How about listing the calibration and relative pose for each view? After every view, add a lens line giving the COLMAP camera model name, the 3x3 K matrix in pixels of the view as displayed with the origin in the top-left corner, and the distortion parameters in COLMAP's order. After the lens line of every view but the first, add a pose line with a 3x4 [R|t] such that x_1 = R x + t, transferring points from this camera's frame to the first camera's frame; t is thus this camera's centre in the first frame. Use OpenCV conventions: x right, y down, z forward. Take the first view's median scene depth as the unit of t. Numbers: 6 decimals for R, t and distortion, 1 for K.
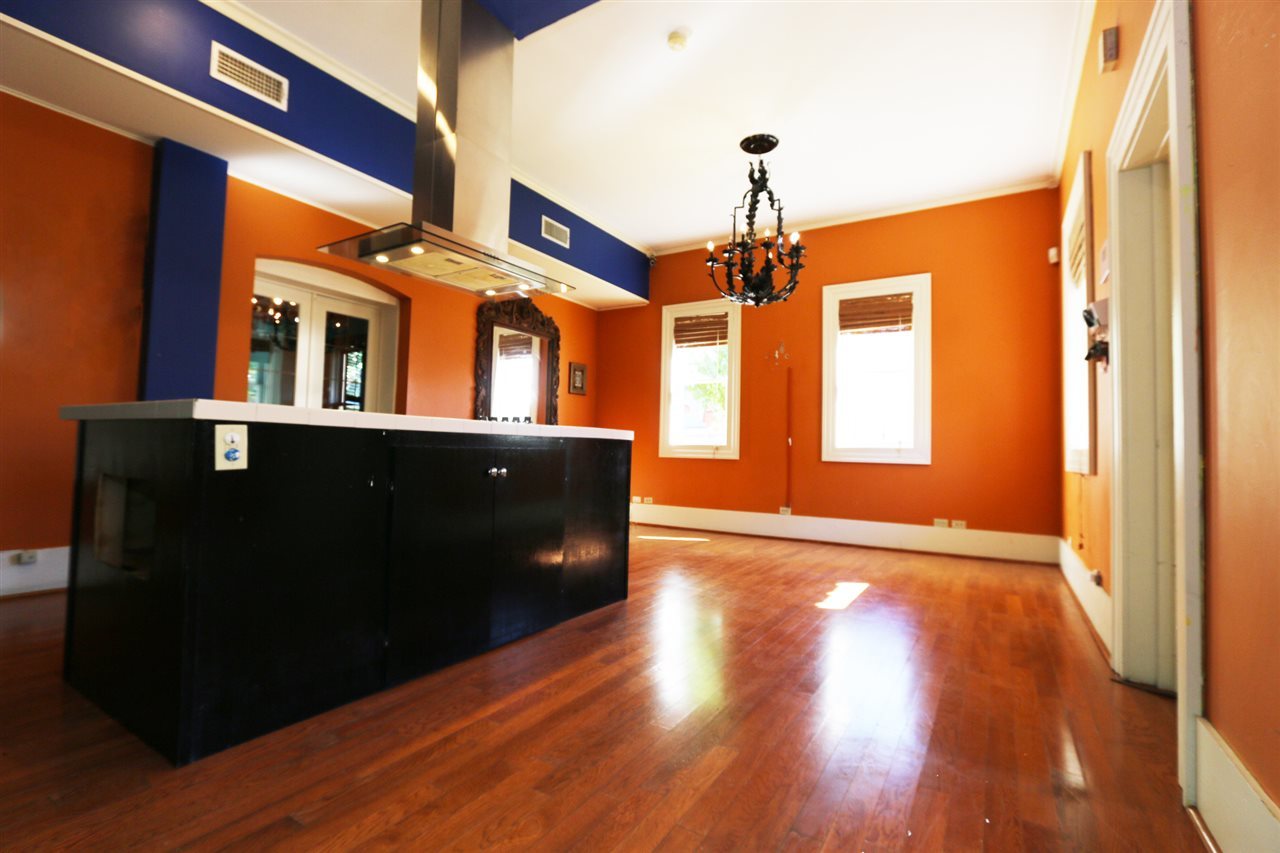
lens RADIAL K [[593.1, 0, 638.2], [0, 593.1, 425.4], [0, 0, 1]] dist [-0.003083, -0.000163]
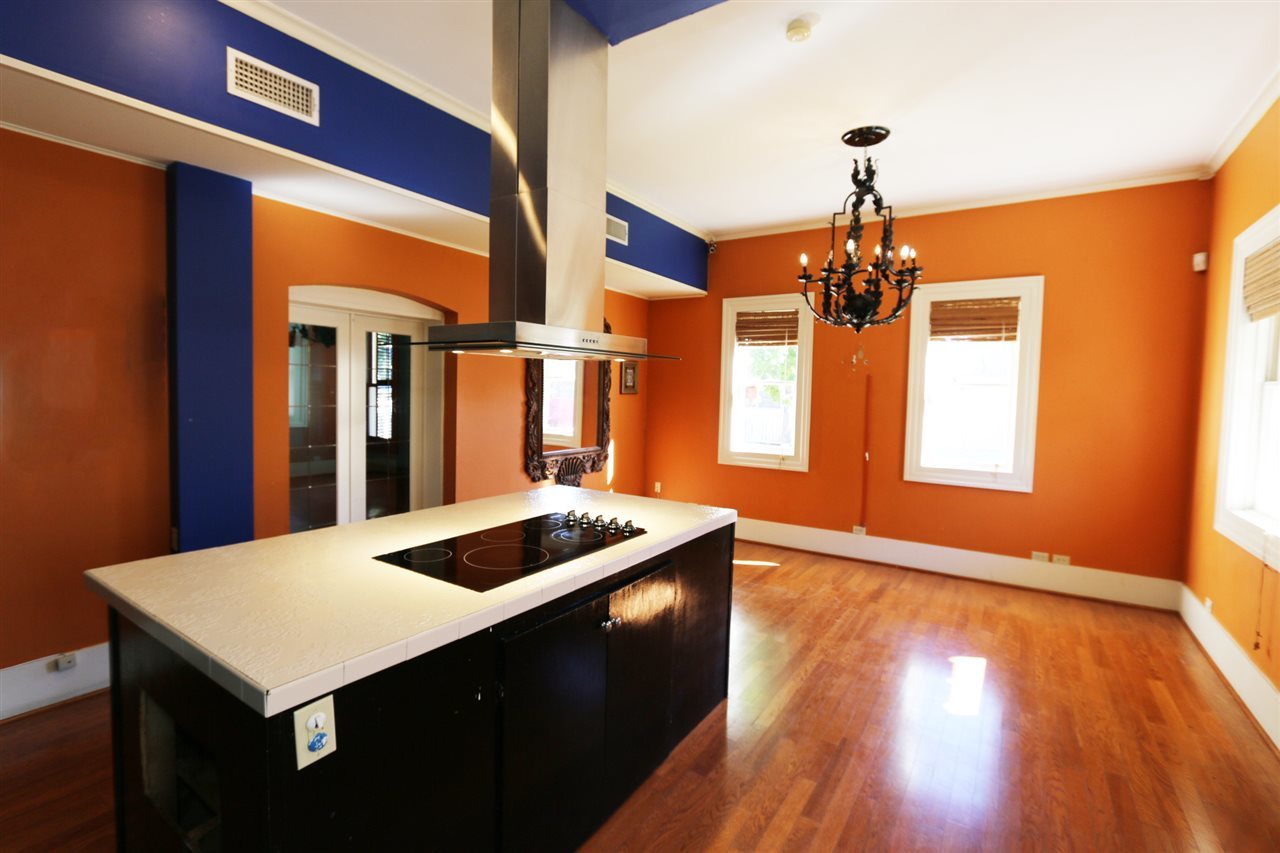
lens RADIAL K [[593.1, 0, 639.9], [0, 593.1, 422.5], [0, 0, 1]] dist [-0.003083, -0.000163]
pose [[0.999675, 0.000195, -0.025486, -0.082506], [0.002251, 0.995387, 0.095913, -0.130857], [0.025387, -0.095939, 0.995063, 0.097564]]
